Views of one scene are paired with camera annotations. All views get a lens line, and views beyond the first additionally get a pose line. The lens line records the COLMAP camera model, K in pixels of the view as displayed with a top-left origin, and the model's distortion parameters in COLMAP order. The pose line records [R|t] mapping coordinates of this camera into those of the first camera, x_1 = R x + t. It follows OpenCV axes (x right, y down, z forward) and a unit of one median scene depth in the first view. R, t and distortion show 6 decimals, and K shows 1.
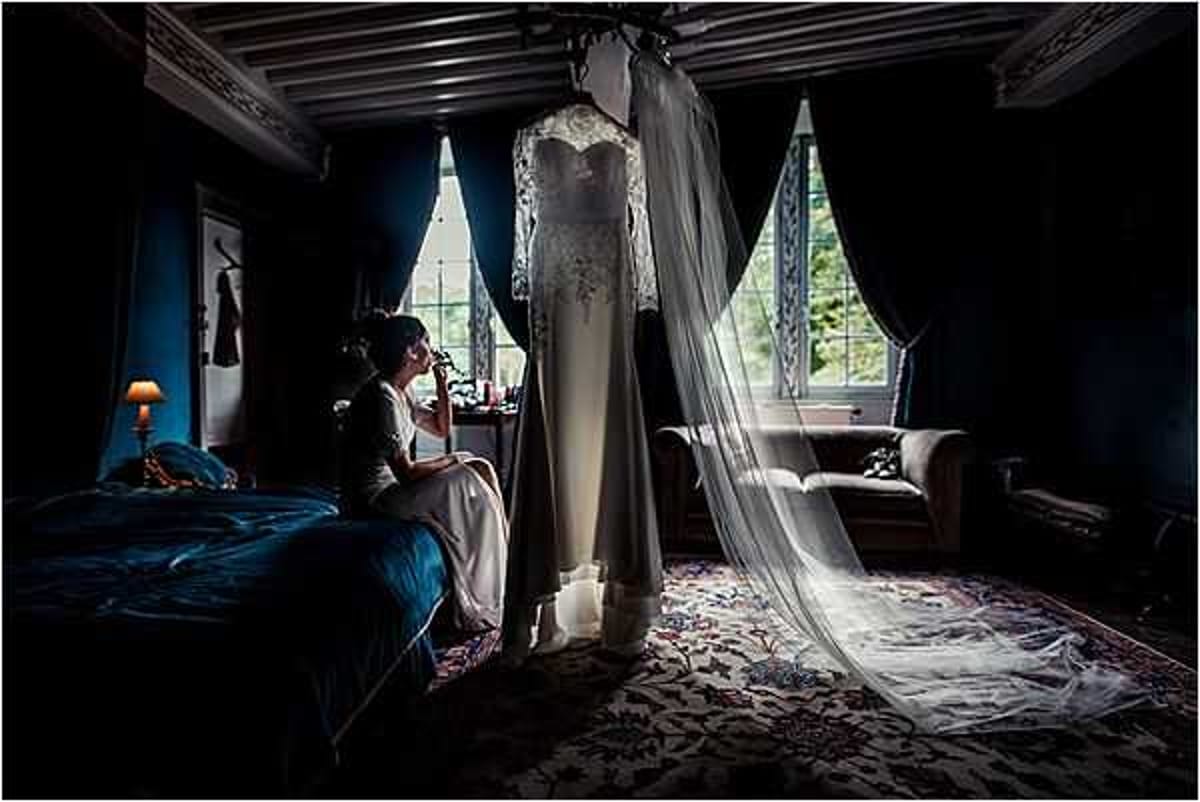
lens RADIAL K [[698.8, 0, 600.0], [0, 698.8, 401.0], [0, 0, 1]] dist [0.000231, 0.000378]
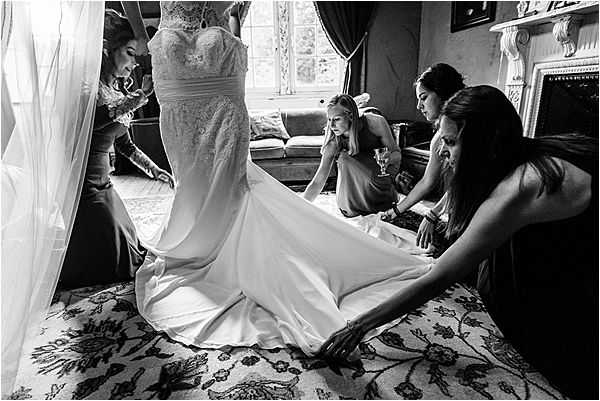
lens RADIAL K [[349.4, 0, 300.0], [0, 349.4, 200.5], [0, 0, 1]] dist [0.000231, 0.000378]
pose [[0.970094, -0.087380, 0.226457, 0.091805], [0.027555, 0.966570, 0.254918, 0.028844], [-0.241161, -0.241055, 0.940071, 0.132240]]
